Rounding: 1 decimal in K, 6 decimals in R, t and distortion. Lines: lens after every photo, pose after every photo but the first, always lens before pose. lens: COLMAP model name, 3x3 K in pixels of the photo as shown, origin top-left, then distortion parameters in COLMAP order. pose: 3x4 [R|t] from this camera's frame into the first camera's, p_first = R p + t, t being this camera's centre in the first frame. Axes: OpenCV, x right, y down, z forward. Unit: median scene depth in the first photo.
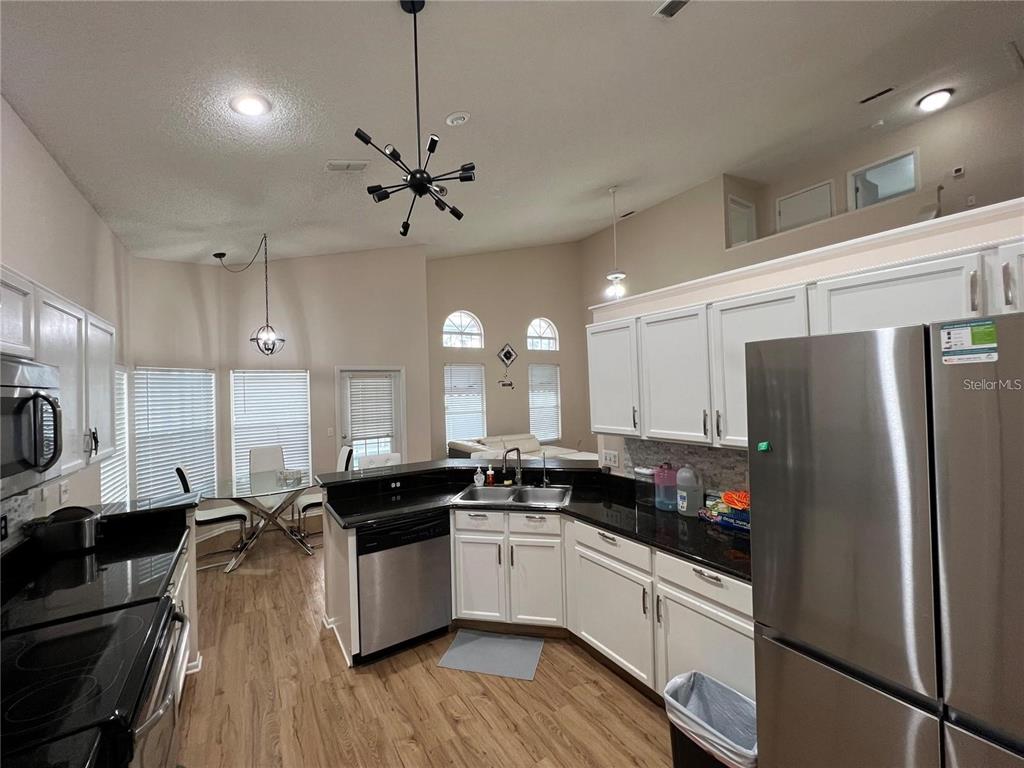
lens RADIAL K [[409.7, 0, 514.2], [0, 409.7, 384.9], [0, 0, 1]] dist [-0.000656, 0.000145]
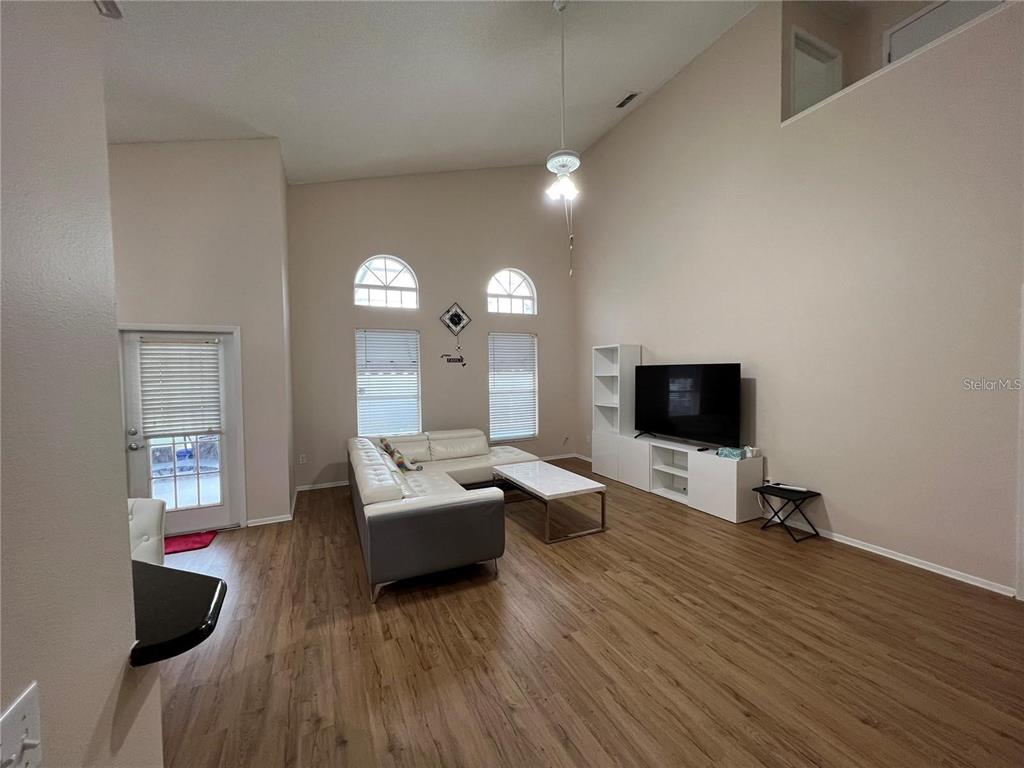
lens RADIAL K [[409.7, 0, 510.8], [0, 409.7, 383.9], [0, 0, 1]] dist [-0.000656, 0.000145]
pose [[0.989788, 0.017198, -0.141506, 0.185151], [-0.011279, 0.999032, 0.042527, 0.009702], [0.142101, -0.040497, 0.989023, 0.295646]]
